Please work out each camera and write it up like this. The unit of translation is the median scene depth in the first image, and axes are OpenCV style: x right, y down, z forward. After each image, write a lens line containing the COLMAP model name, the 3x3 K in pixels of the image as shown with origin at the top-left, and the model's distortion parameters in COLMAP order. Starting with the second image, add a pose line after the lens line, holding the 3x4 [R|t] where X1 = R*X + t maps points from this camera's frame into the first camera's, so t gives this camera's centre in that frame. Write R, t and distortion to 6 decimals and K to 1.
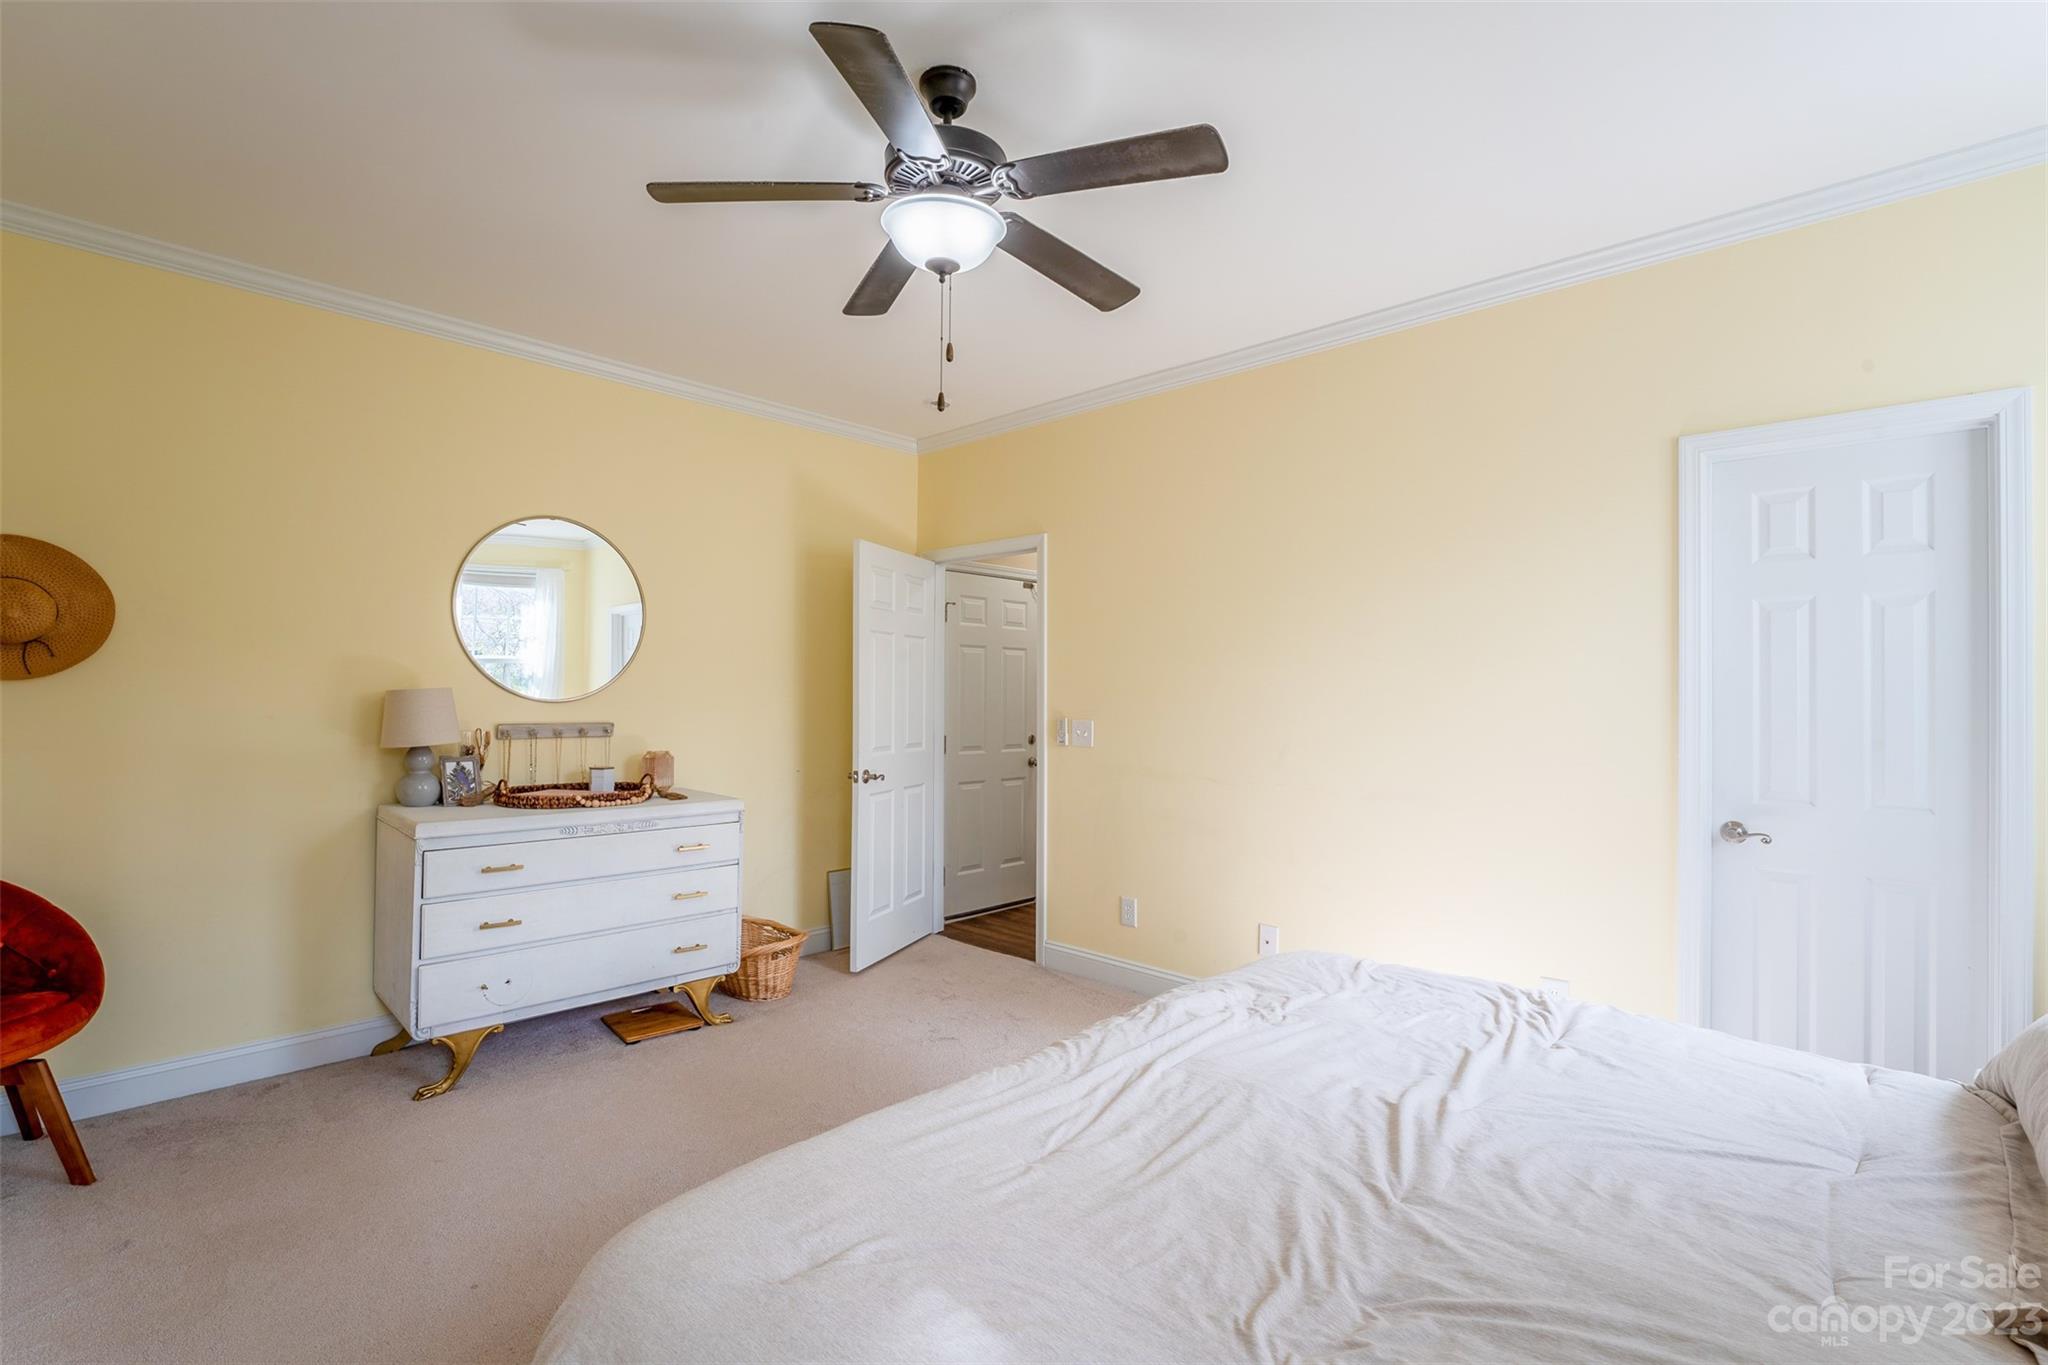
lens RADIAL K [[929.7, 0, 1015.6], [0, 929.7, 677.4], [0, 0, 1]] dist [-0.006962, 0.000683]
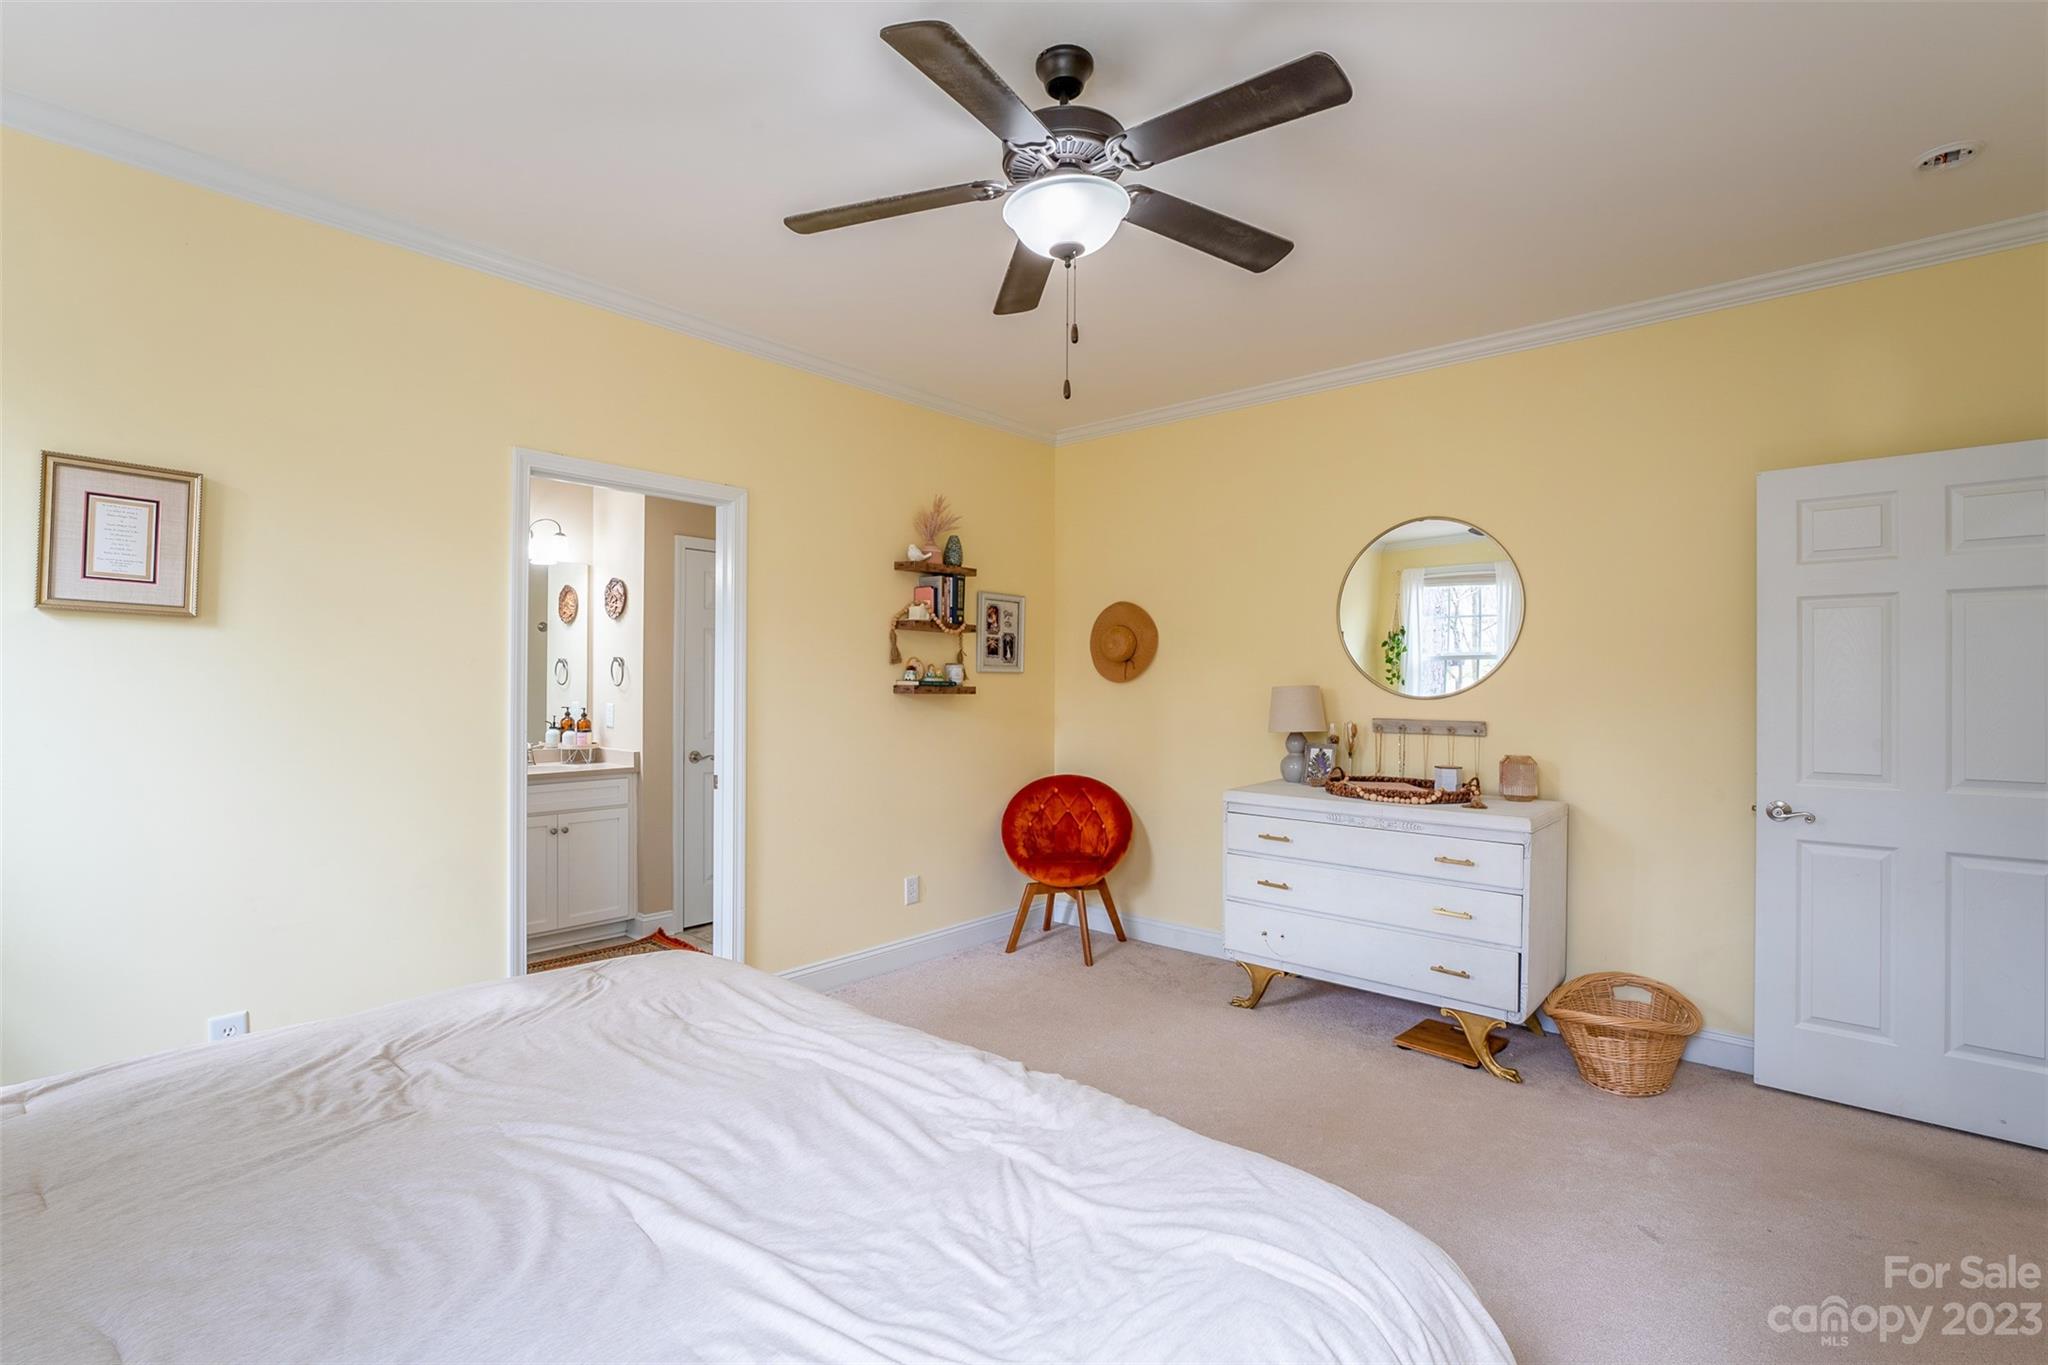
lens RADIAL K [[929.7, 0, 1017.1], [0, 929.7, 678.7], [0, 0, 1]] dist [-0.006962, 0.000683]
pose [[0.044933, -0.015149, -0.998875, 0.535575], [0.013532, 0.999803, -0.014554, 0.013745], [0.998898, -0.012863, 0.045130, 0.537960]]
